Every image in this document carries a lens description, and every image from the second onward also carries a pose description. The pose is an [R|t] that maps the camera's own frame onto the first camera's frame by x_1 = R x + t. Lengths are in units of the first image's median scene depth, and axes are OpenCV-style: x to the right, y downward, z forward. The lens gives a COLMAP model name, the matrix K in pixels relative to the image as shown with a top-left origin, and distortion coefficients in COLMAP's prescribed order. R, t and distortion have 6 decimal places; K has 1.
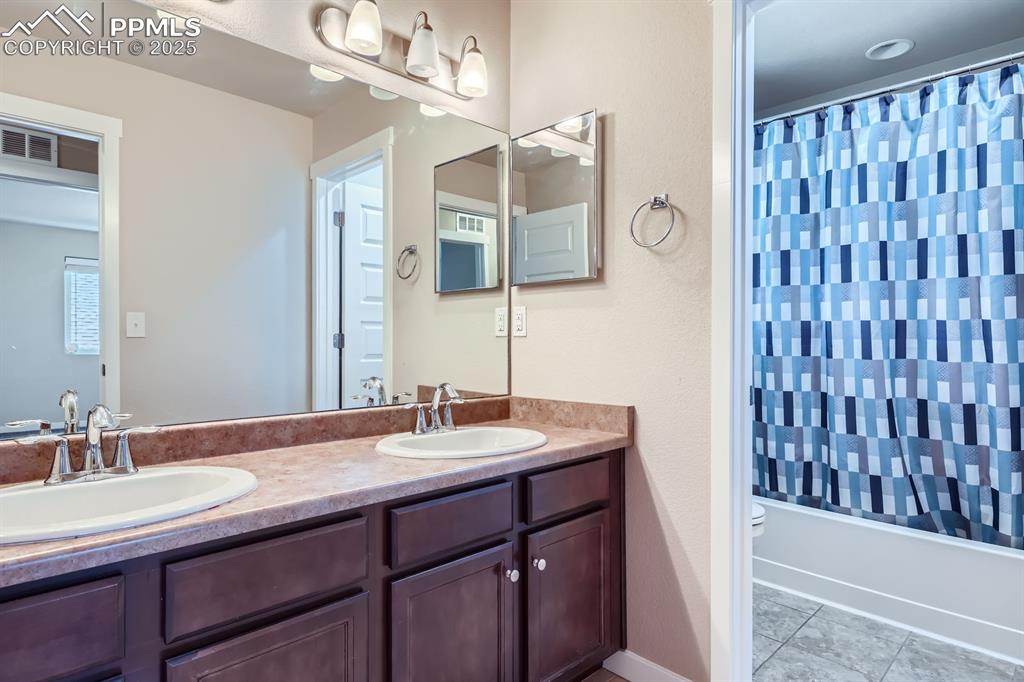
lens RADIAL K [[565.1, 0, 512.0], [0, 565.1, 341.0], [0, 0, 1]] dist [0.000760, 0.000309]
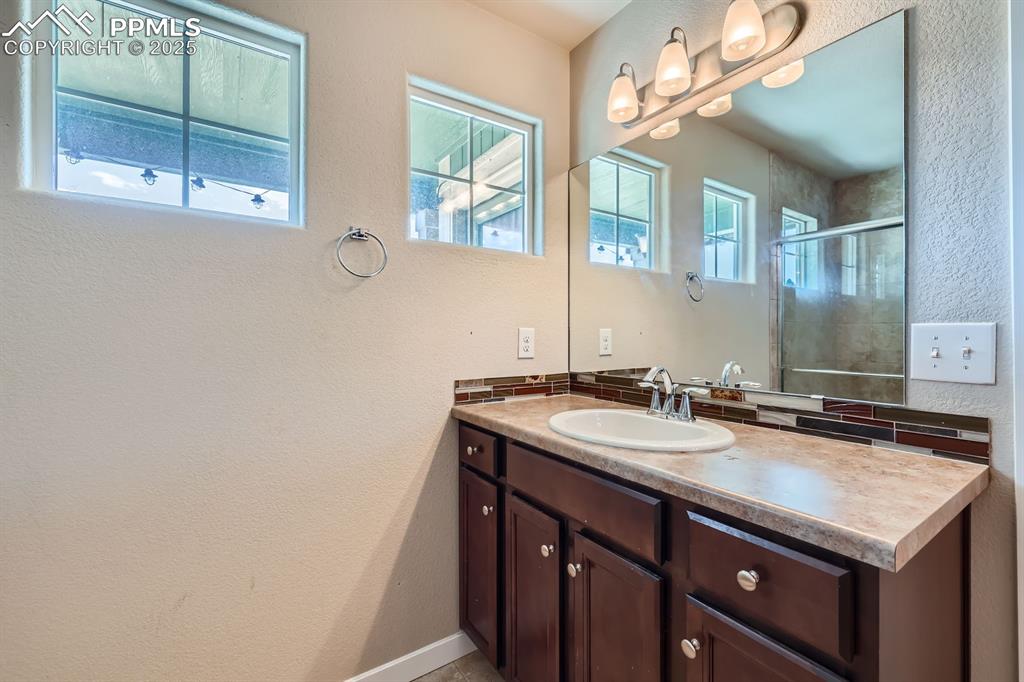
lens RADIAL K [[427.4, 0, 504.8], [0, 427.4, 339.7], [0, 0, 1]] dist [0.000485, 0.000000]
pose [[-0.185367, 0.001477, -0.982668, 0.533464], [-0.006393, 0.999976, 0.002709, 0.032376], [0.982649, 0.006785, -0.185353, 0.801482]]
